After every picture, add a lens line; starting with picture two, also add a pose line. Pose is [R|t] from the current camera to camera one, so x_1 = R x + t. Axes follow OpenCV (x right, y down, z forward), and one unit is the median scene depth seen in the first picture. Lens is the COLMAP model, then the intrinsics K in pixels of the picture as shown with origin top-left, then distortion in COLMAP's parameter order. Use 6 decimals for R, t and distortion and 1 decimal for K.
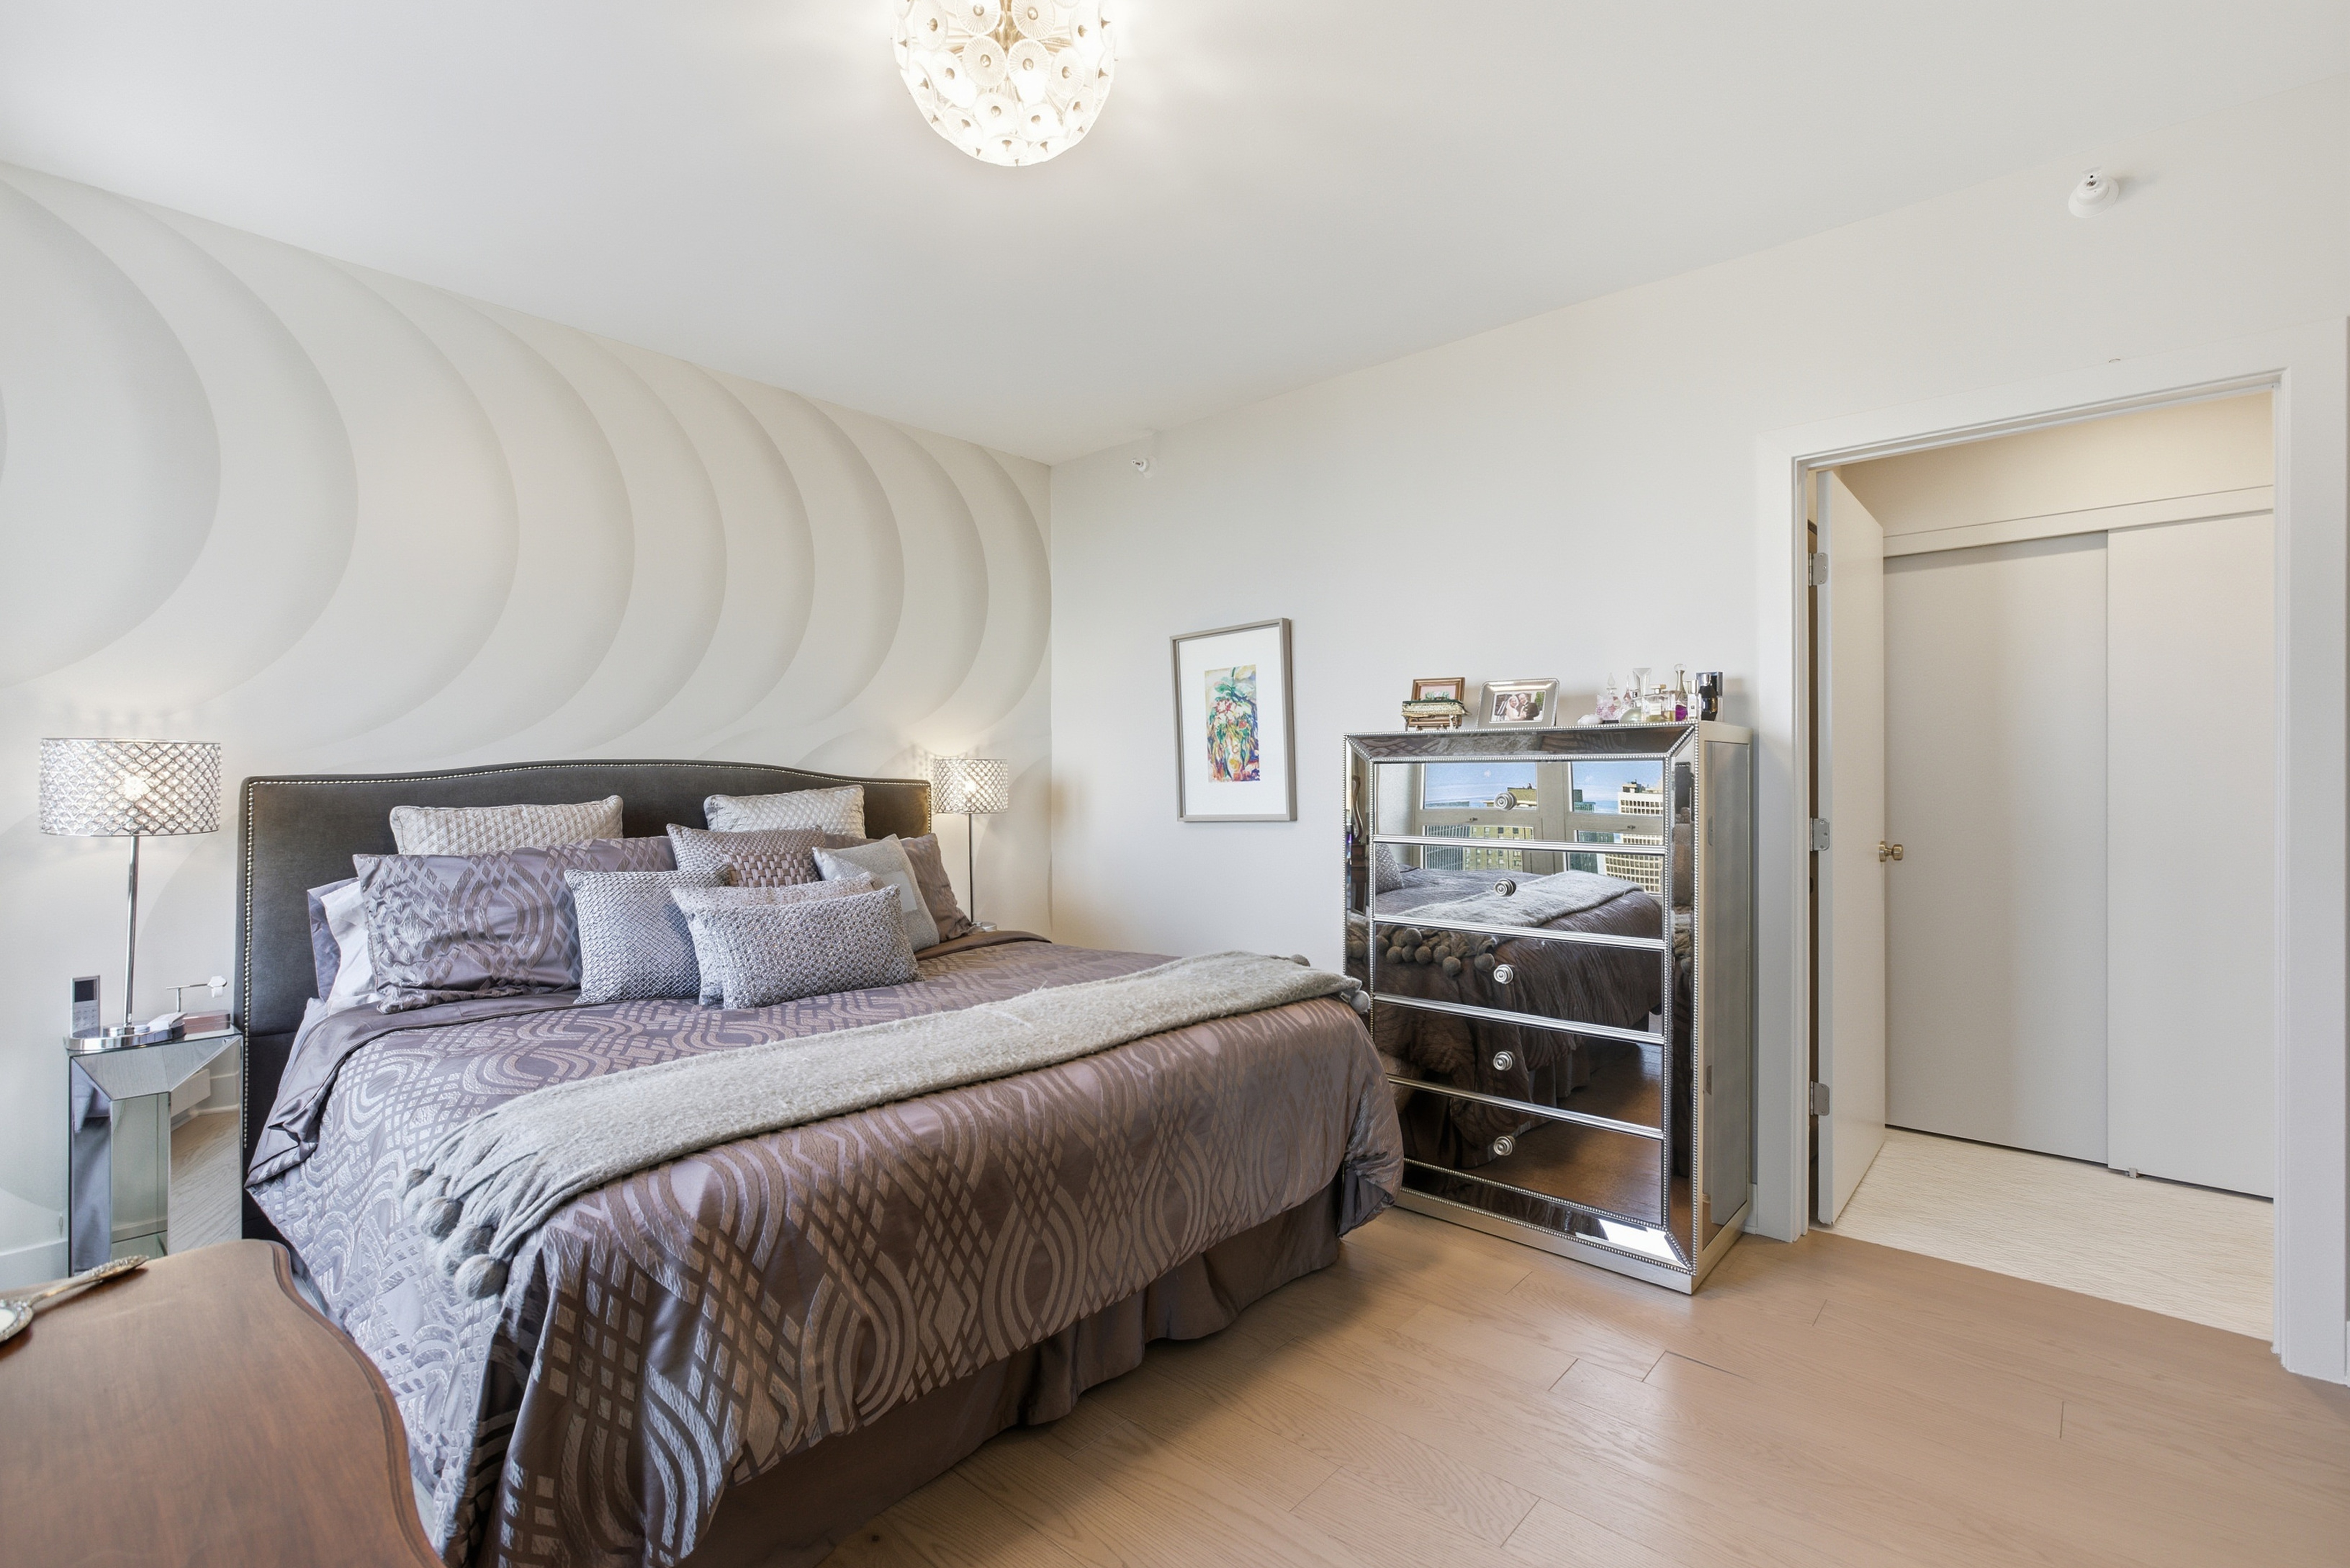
lens RADIAL K [[1075.3, 0, 1181.0], [0, 1075.3, 770.3], [0, 0, 1]] dist [-0.008651, 0.001334]
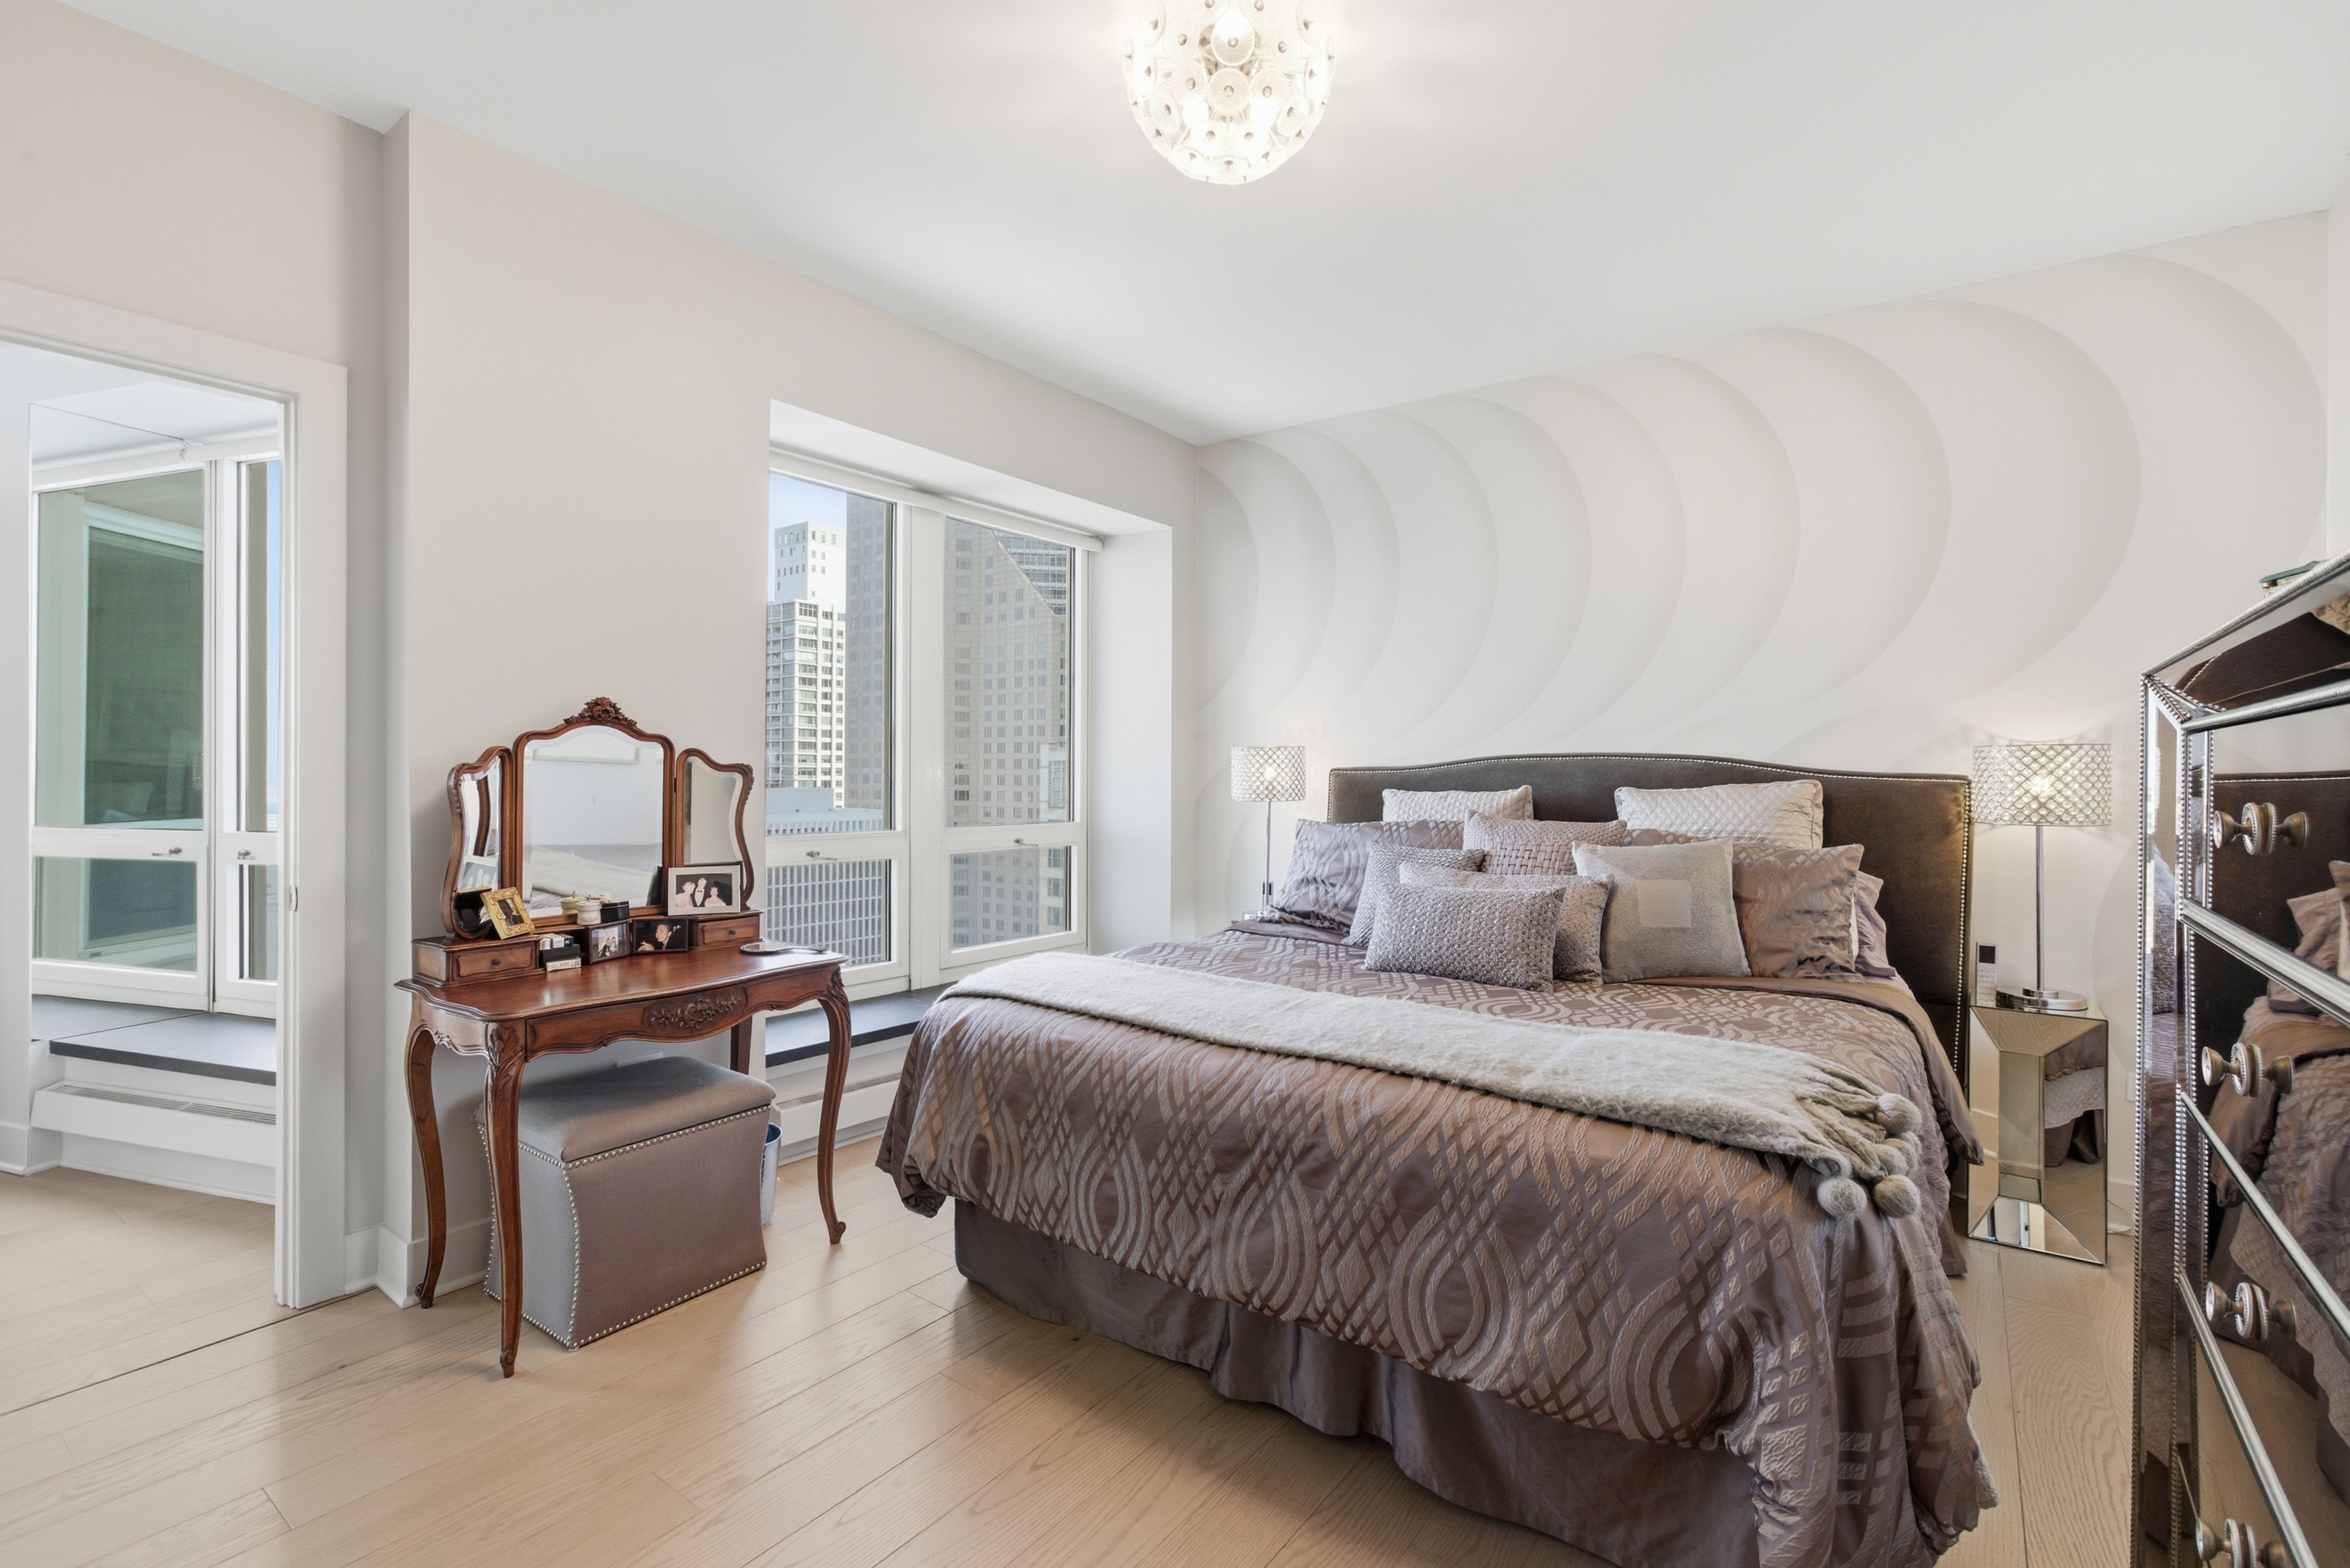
lens RADIAL K [[1075.3, 0, 1181.0], [0, 1075.3, 770.3], [0, 0, 1]] dist [-0.008651, 0.001334]
pose [[0.079469, 0.002229, -0.996835, 0.615315], [0.000886, 0.999997, 0.002307, 0.004683], [0.996837, -0.001066, 0.079467, 0.598442]]
